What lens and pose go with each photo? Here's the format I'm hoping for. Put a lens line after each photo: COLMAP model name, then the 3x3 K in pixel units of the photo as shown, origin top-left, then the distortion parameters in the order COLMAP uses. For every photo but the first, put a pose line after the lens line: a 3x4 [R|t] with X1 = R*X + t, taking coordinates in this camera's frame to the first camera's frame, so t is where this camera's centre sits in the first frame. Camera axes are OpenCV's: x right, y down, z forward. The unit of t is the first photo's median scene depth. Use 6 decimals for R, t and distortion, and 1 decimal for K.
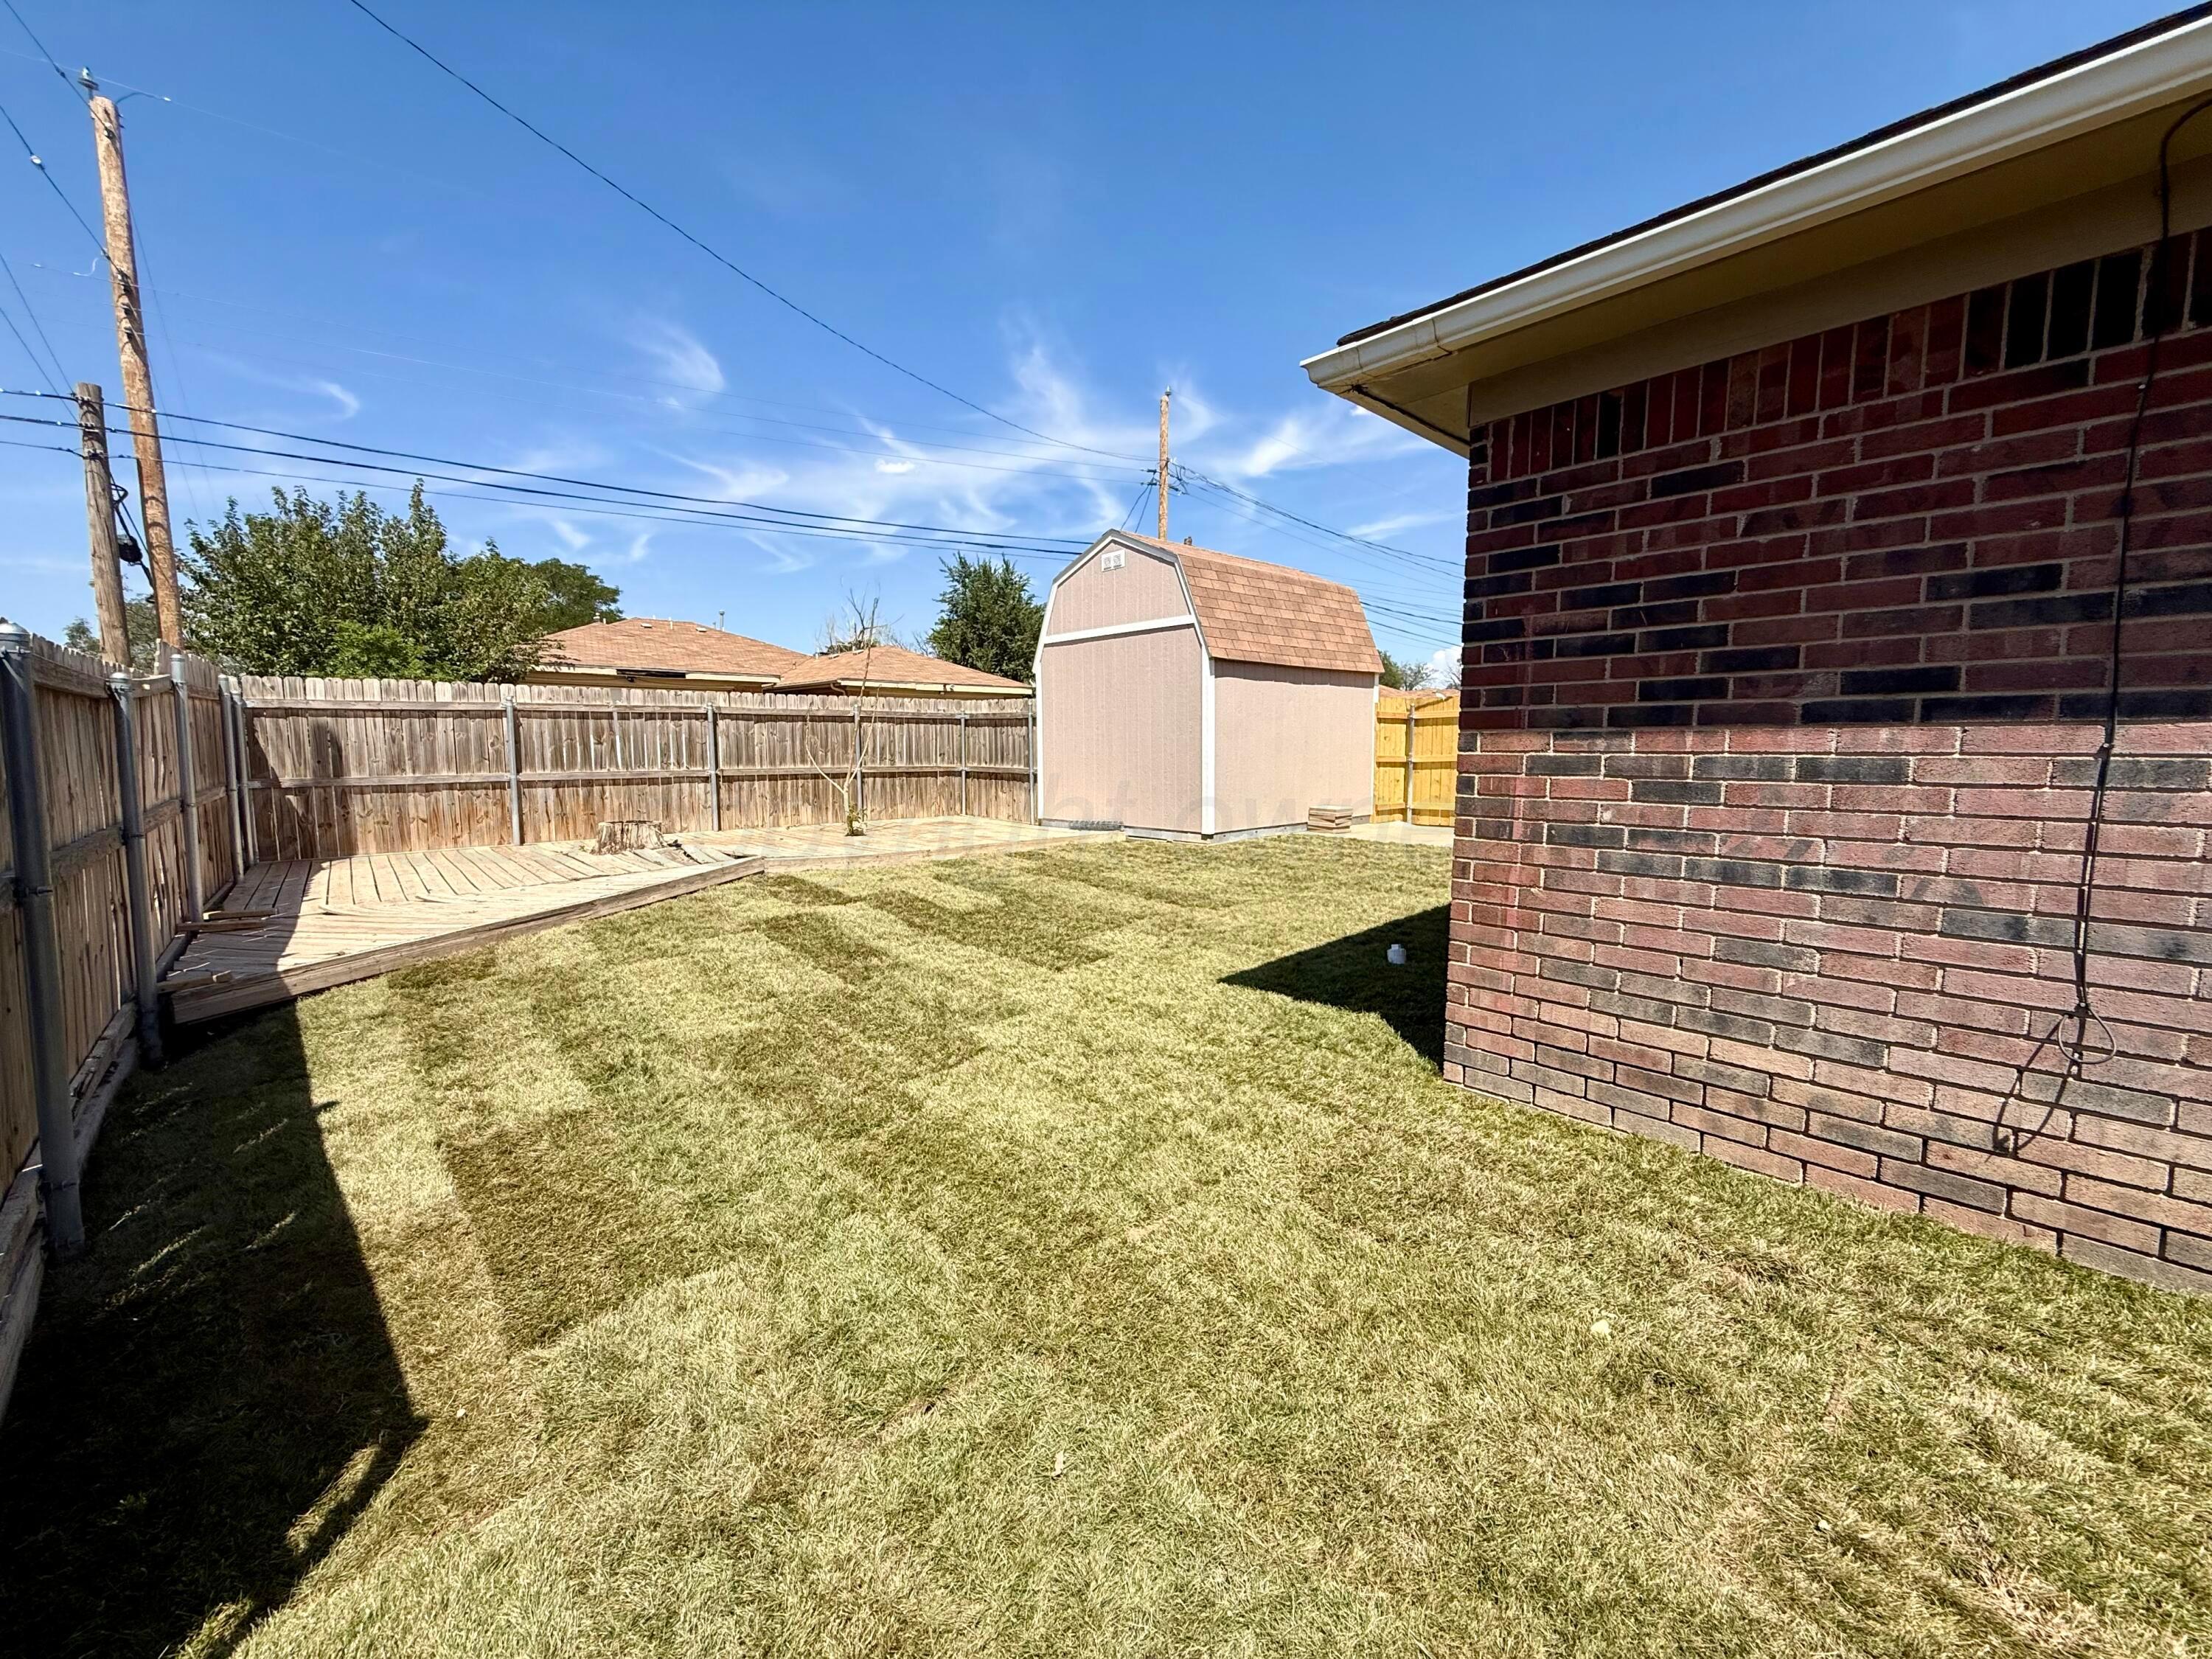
lens RADIAL K [[881.7, 0, 1102.3], [0, 881.7, 827.5], [0, 0, 1]] dist [-0.000159, 0.000244]
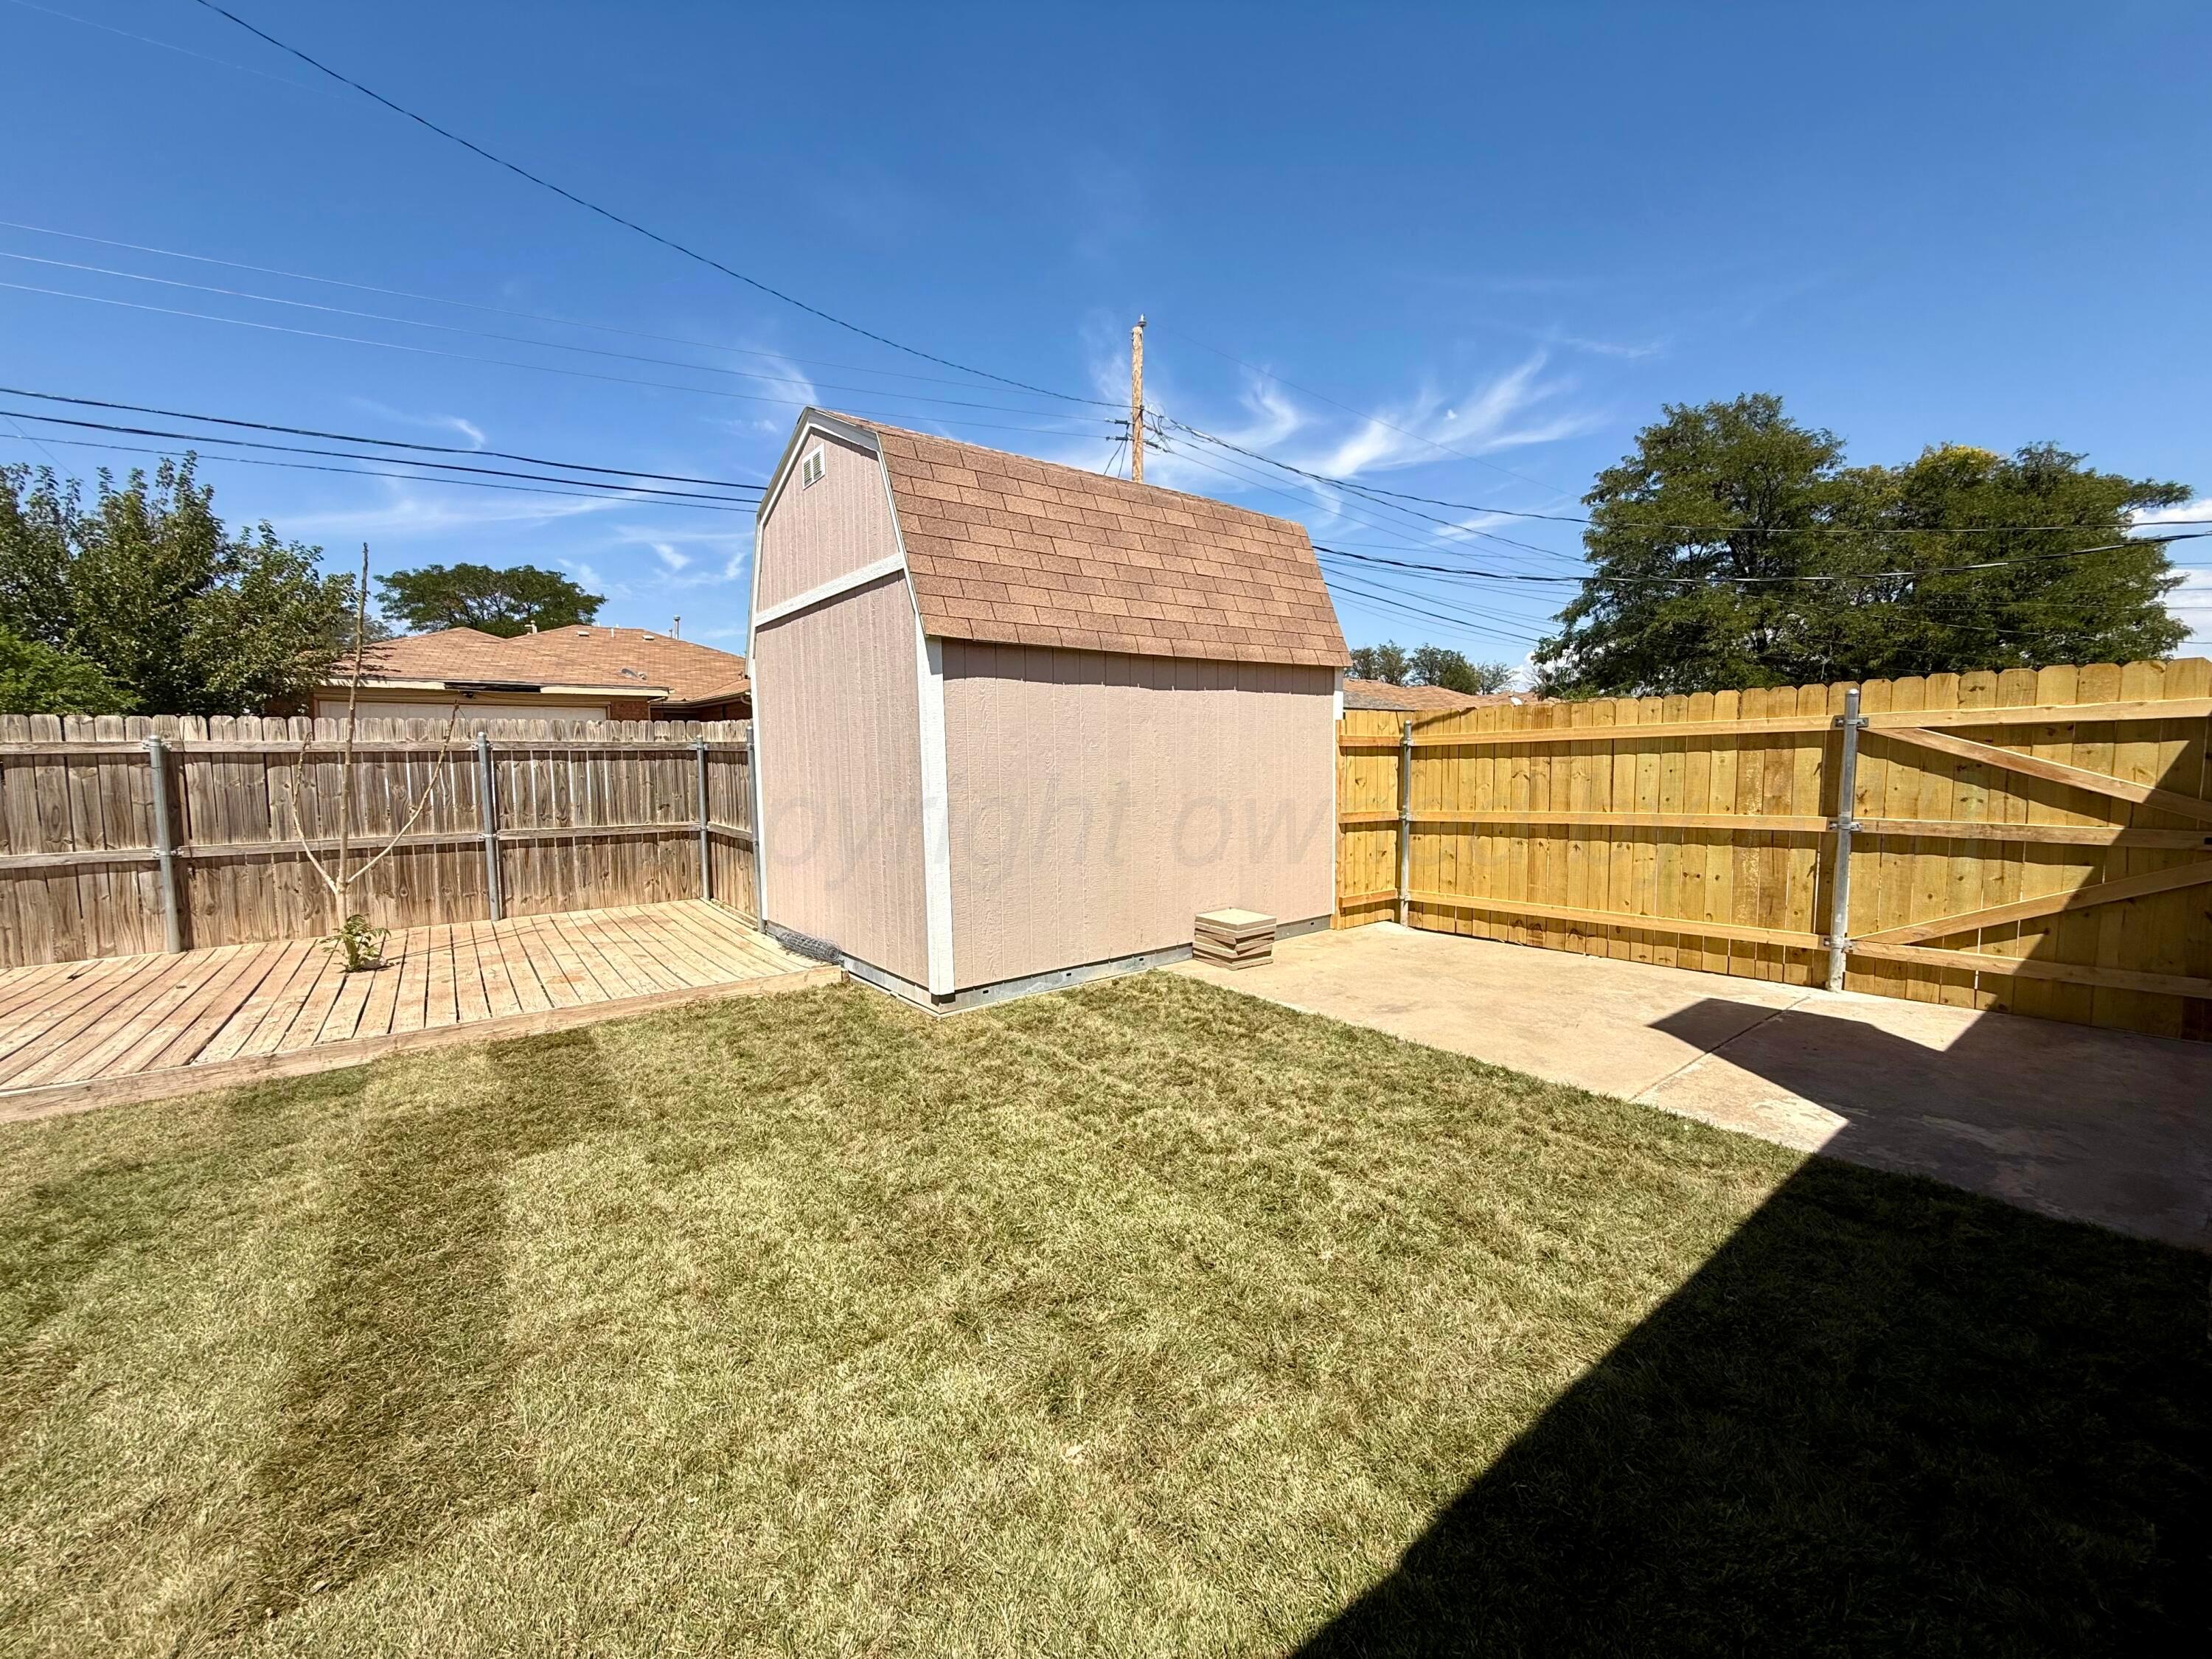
lens RADIAL K [[880.3, 0, 1106.0], [0, 880.3, 829.5], [0, 0, 1]] dist [0.000665, -0.000423]
pose [[0.996540, -0.001005, -0.083109, 0.233854], [0.000461, 0.999978, -0.006558, -0.075236], [0.083114, 0.006497, 0.996519, 0.472367]]
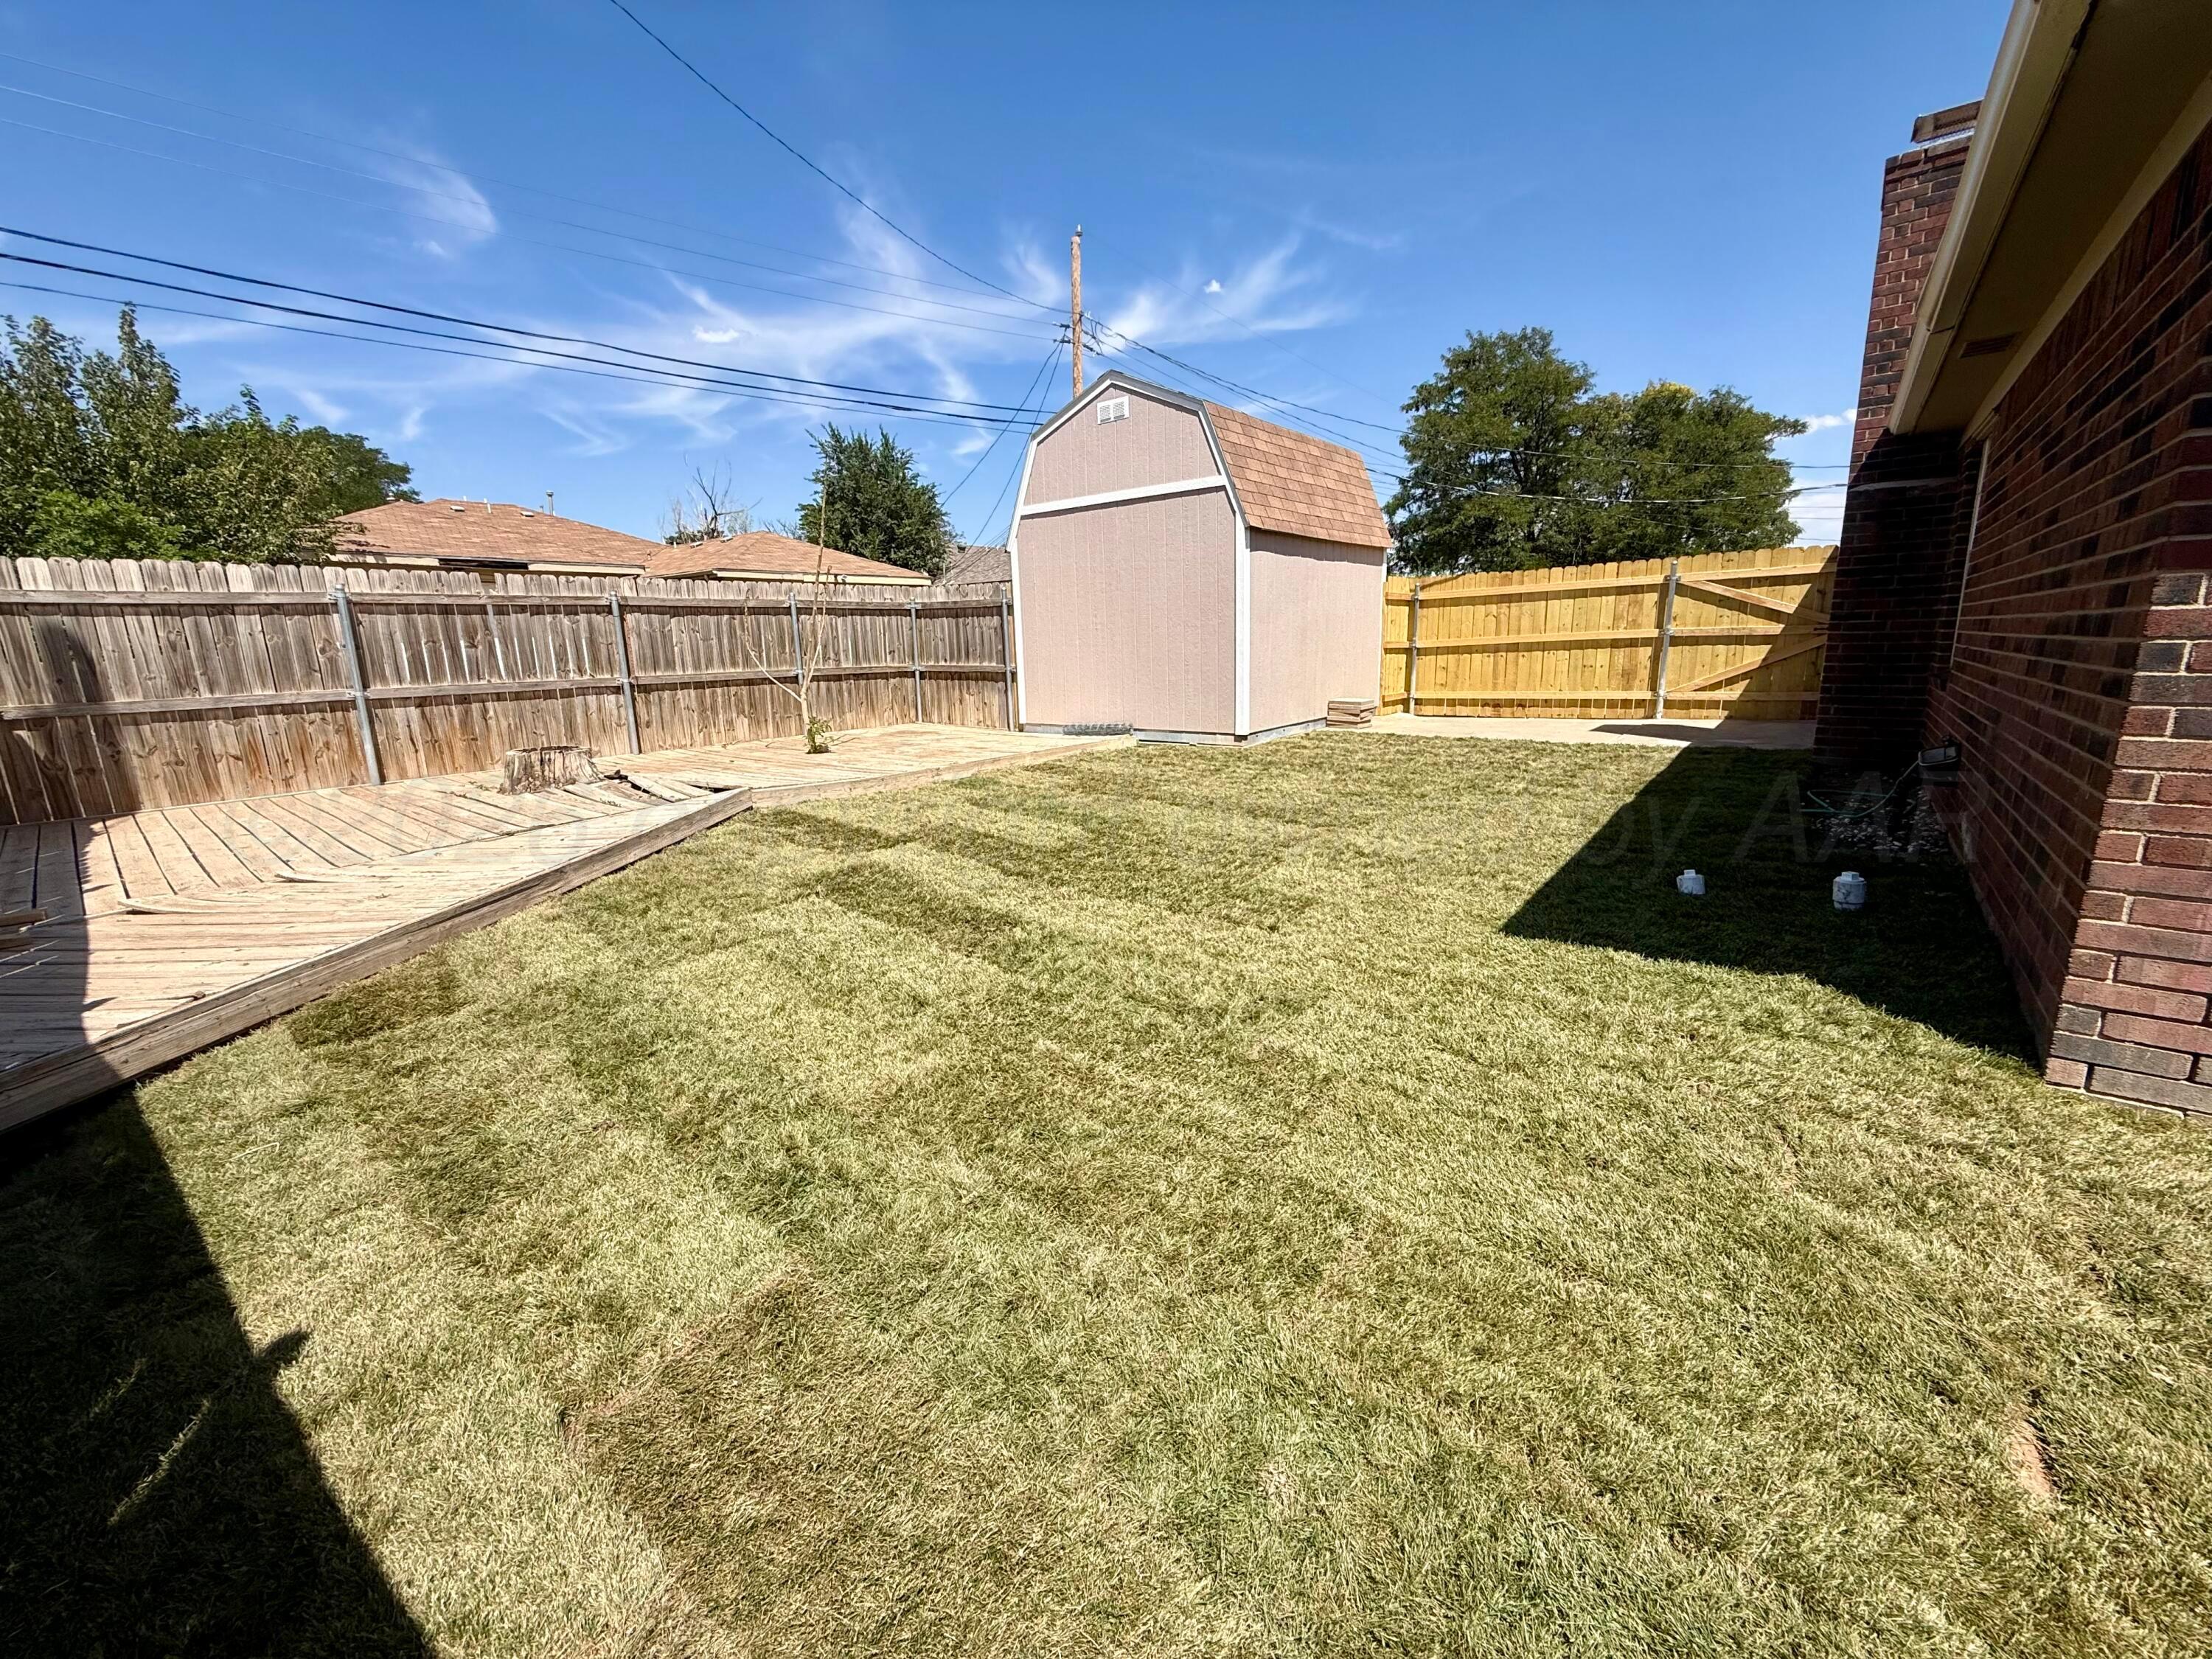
lens RADIAL K [[881.7, 0, 1102.3], [0, 881.7, 827.5], [0, 0, 1]] dist [-0.000159, 0.000244]
pose [[0.987962, -0.053456, 0.145168, -0.138475], [0.036465, 0.992429, 0.117279, -0.008380], [-0.150338, -0.110573, 0.982432, 0.135457]]
